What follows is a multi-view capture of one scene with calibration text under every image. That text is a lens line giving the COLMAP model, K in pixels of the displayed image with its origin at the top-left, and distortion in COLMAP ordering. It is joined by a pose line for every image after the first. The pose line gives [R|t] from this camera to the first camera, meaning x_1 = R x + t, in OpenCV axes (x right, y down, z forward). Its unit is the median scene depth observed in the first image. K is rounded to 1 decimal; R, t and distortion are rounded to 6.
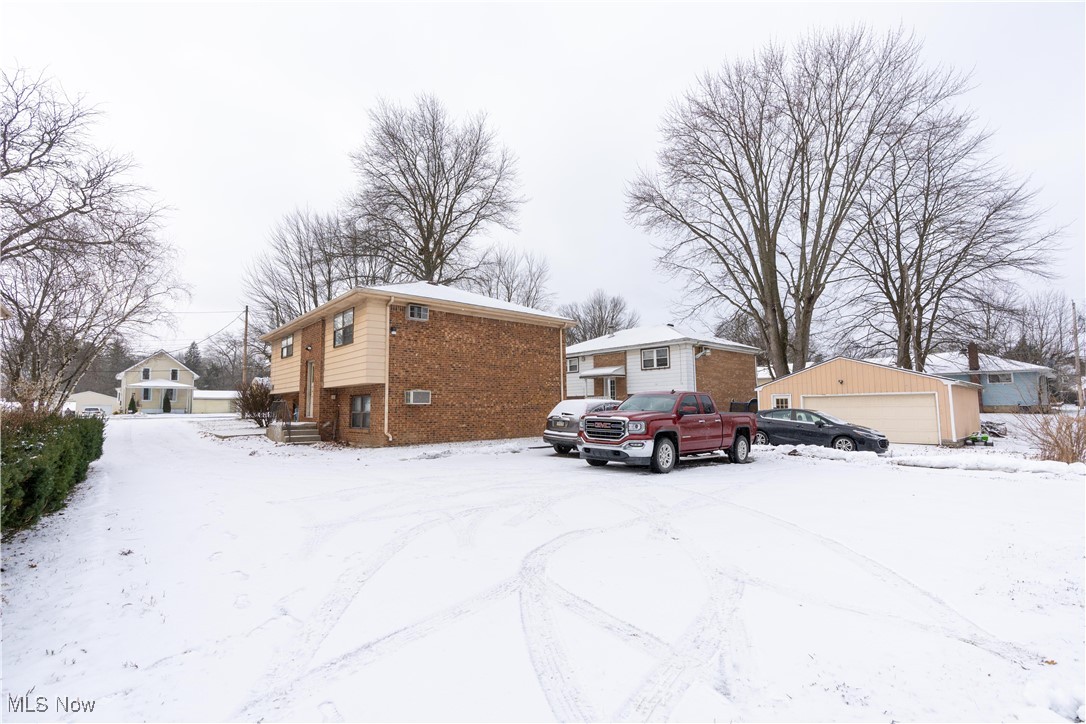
lens RADIAL K [[484.1, 0, 548.2], [0, 484.1, 368.1], [0, 0, 1]] dist [0.000934, 0.000031]
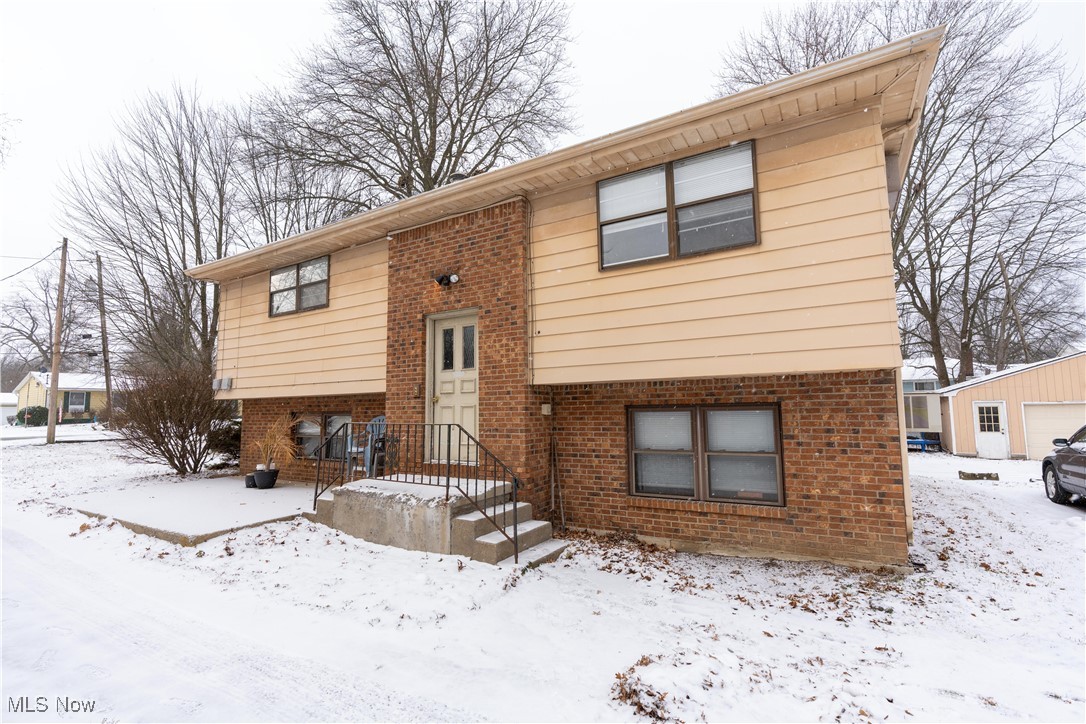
lens RADIAL K [[491.5, 0, 539.7], [0, 491.5, 365.2], [0, 0, 1]] dist [-0.002366, -0.000561]
pose [[0.955282, 0.026483, 0.294508, -0.494113], [-0.022330, 0.999598, -0.017455, 0.028261], [-0.294852, 0.010099, 0.955490, 0.566661]]
